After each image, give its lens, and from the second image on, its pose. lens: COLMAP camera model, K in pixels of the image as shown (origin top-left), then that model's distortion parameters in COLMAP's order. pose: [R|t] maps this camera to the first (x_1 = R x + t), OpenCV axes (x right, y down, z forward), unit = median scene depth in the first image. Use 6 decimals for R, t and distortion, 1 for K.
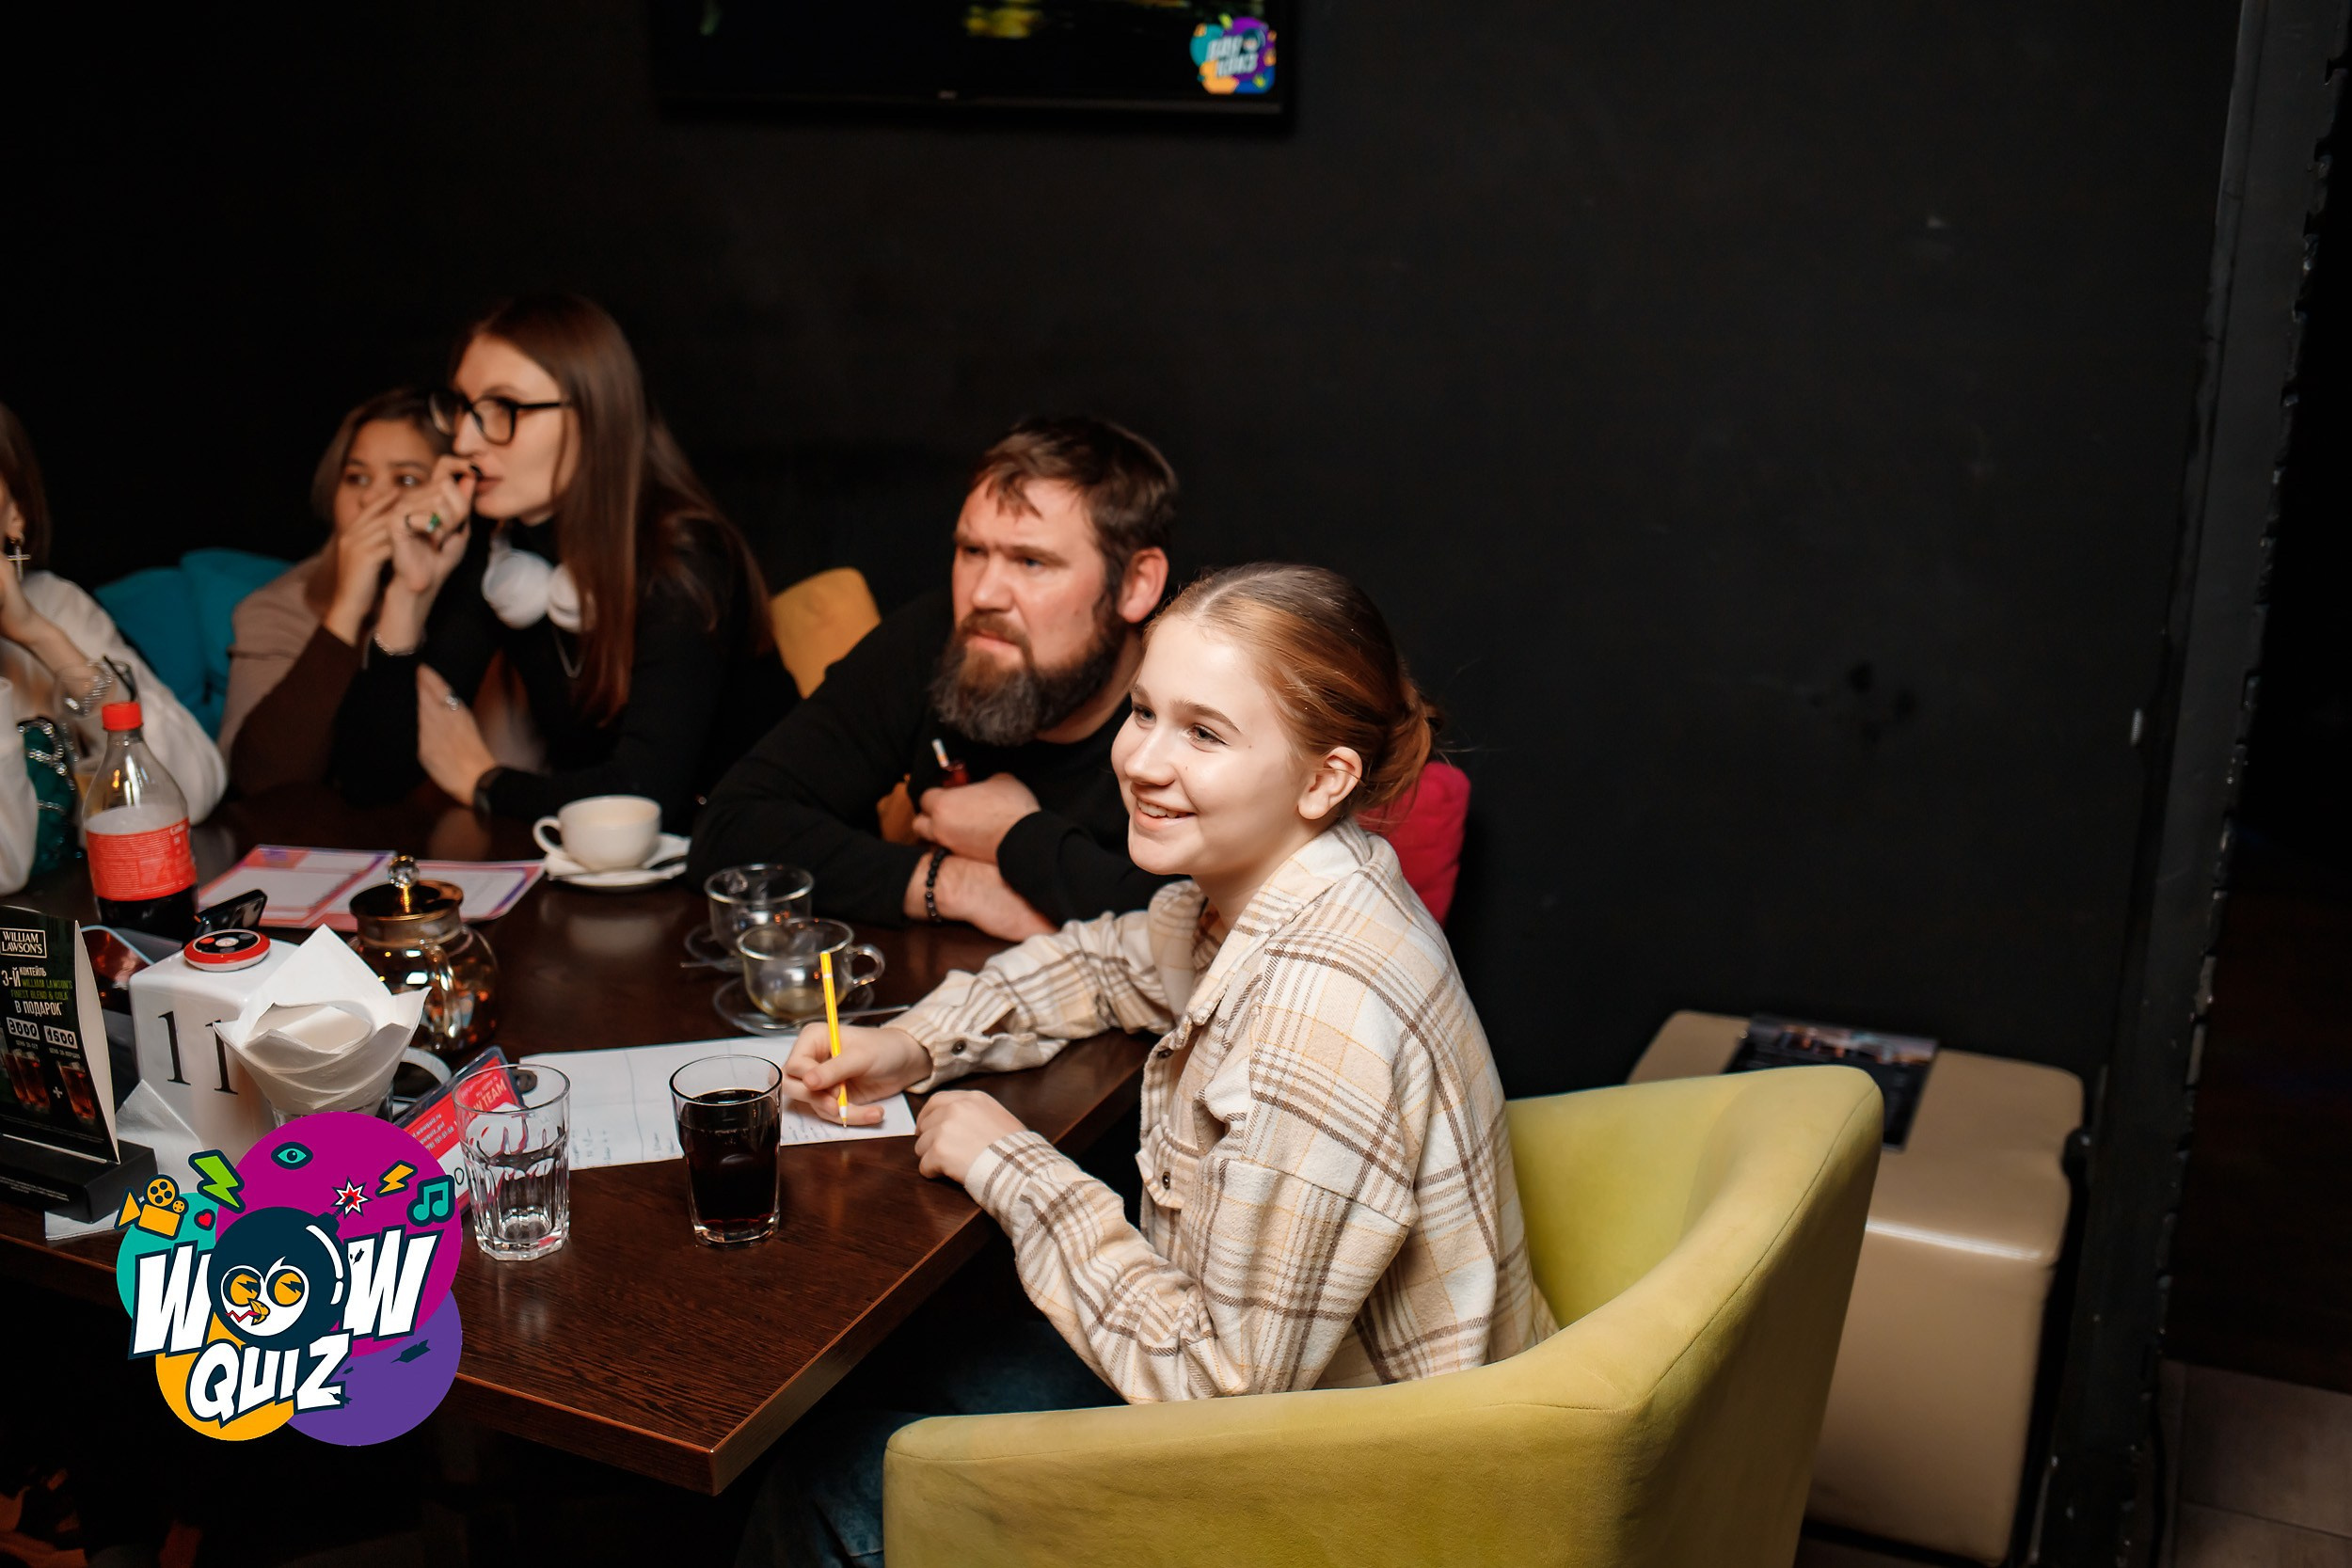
lens RADIAL K [[2471.2, 0, 1181.1], [0, 2471.2, 842.4], [0, 0, 1]] dist [-0.027828, 0.019906]
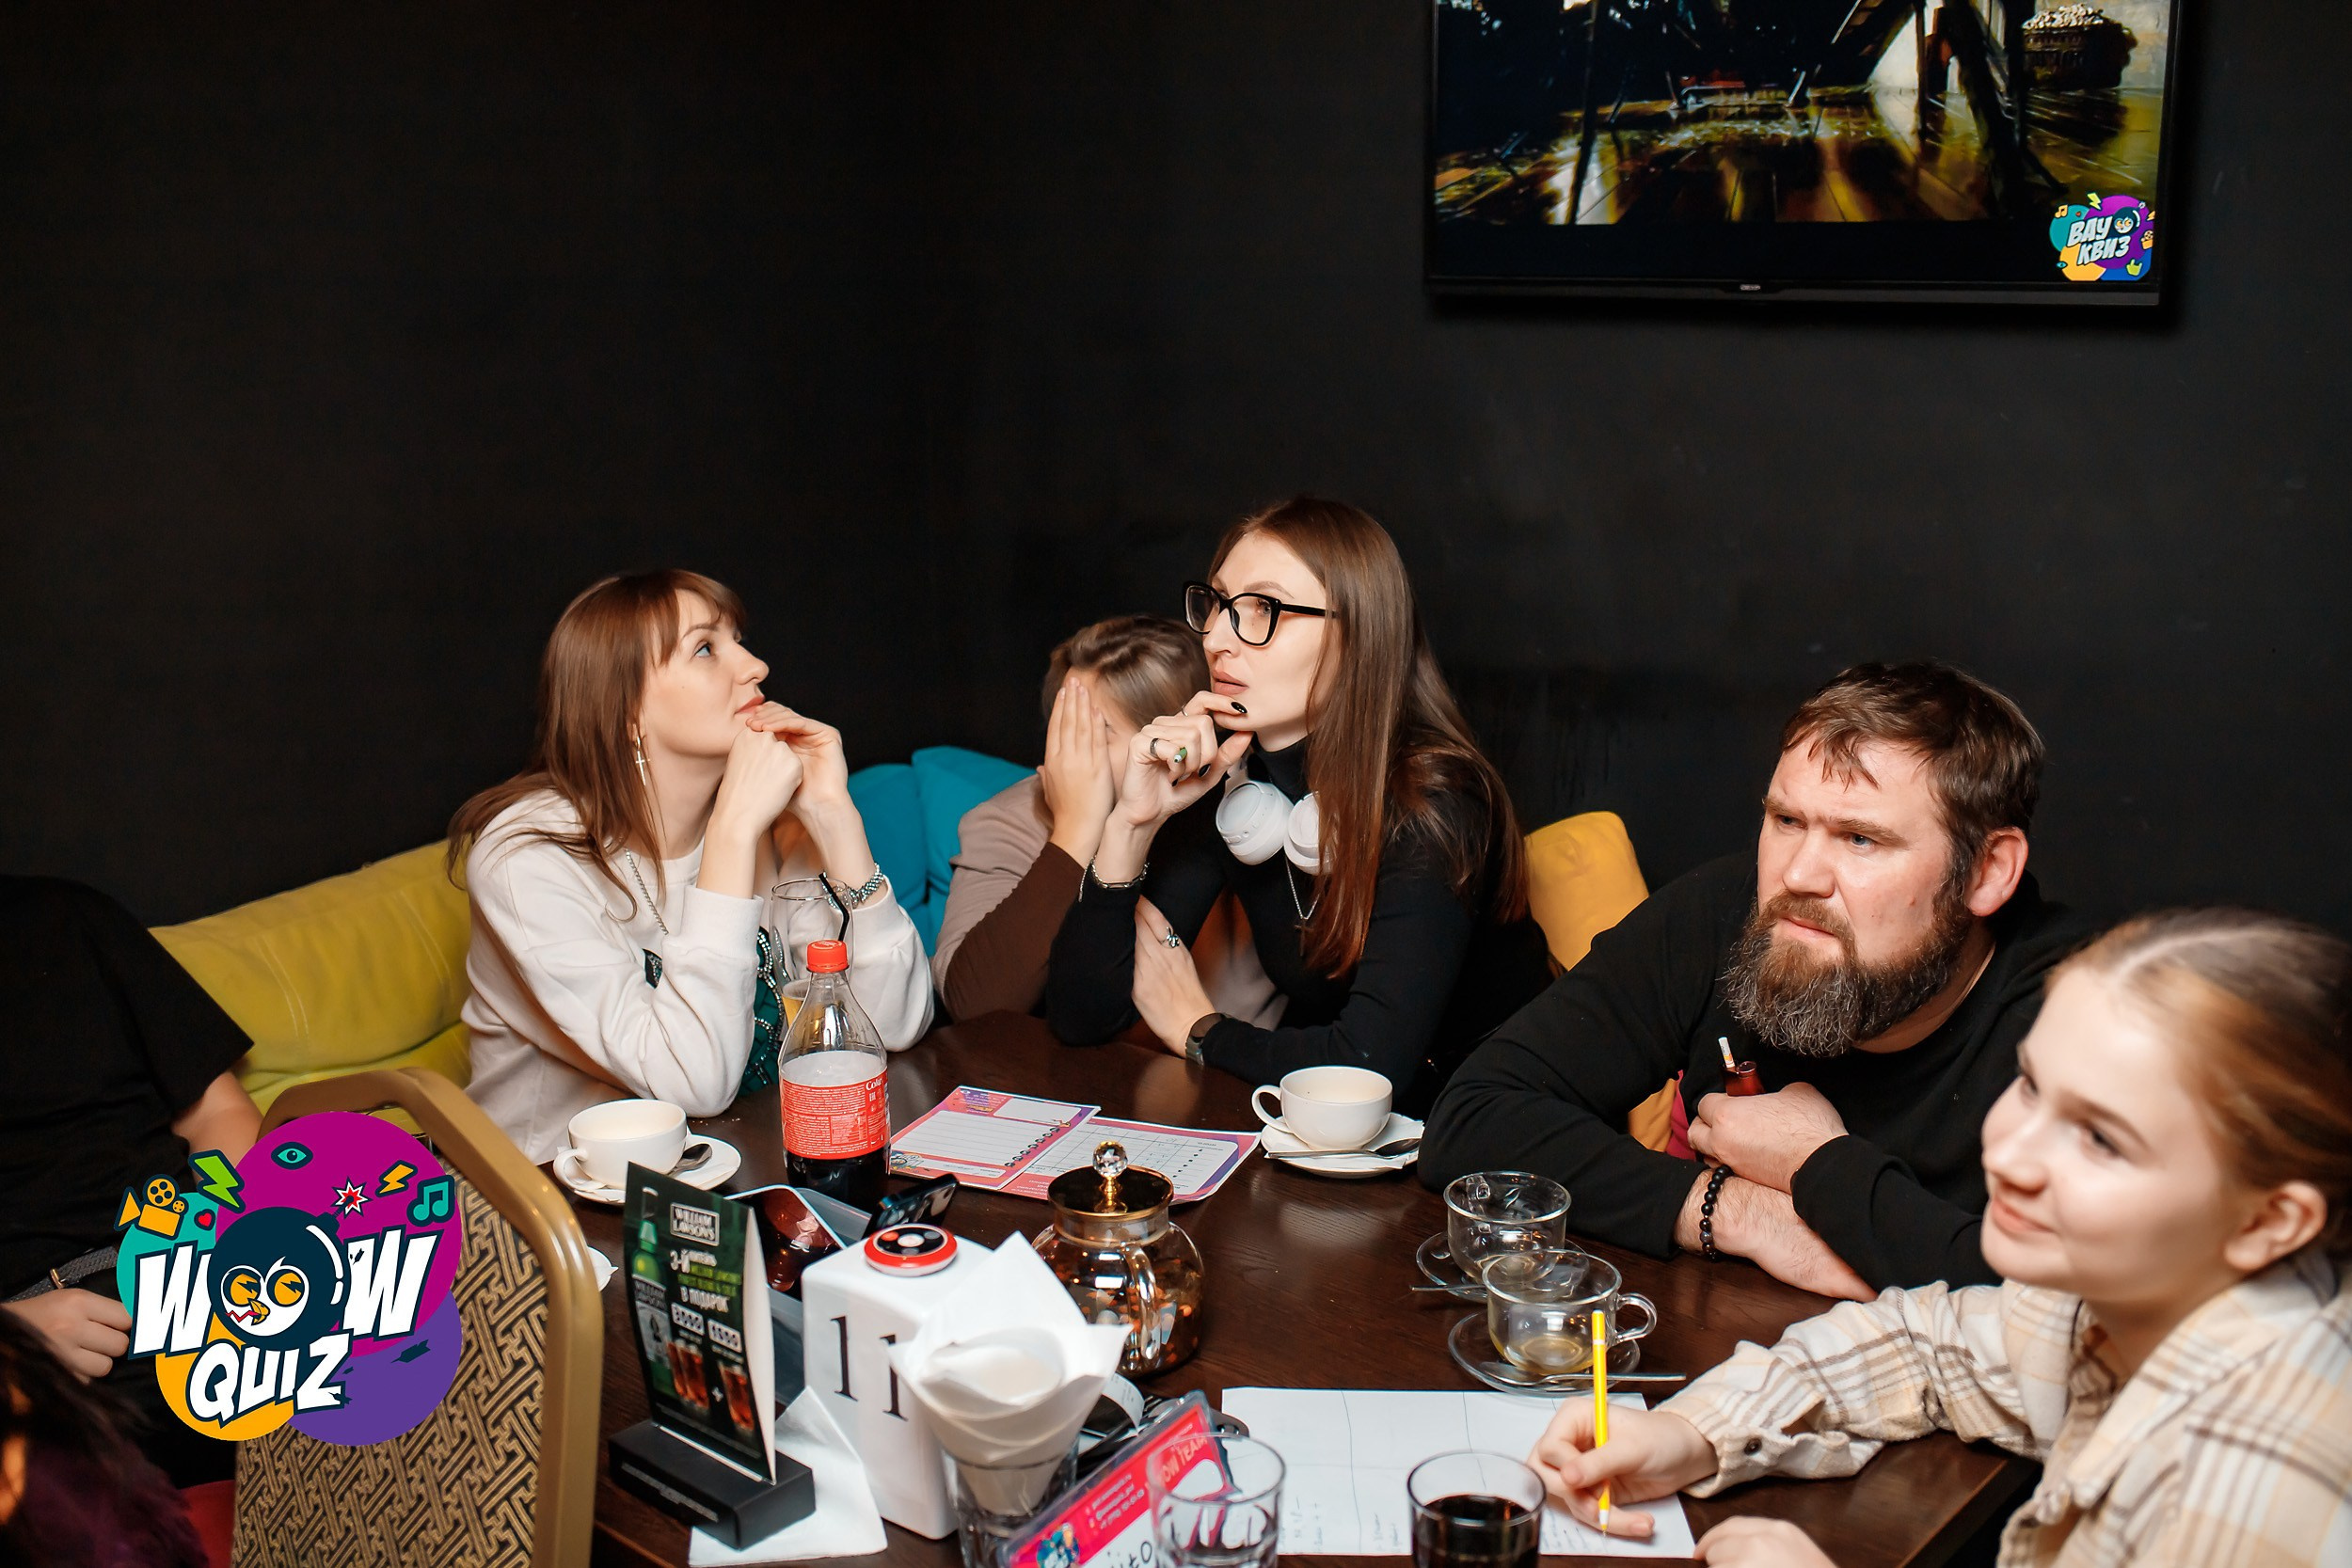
lens RADIAL K [[2471.2, 0, 1181.1], [0, 2471.2, 842.4], [0, 0, 1]] dist [-0.027828, 0.019906]
pose [[0.959998, 0.053958, -0.274757, -0.054315], [-0.074192, 0.995202, -0.063786, -0.044458], [0.269997, 0.081620, 0.959396, 0.151422]]
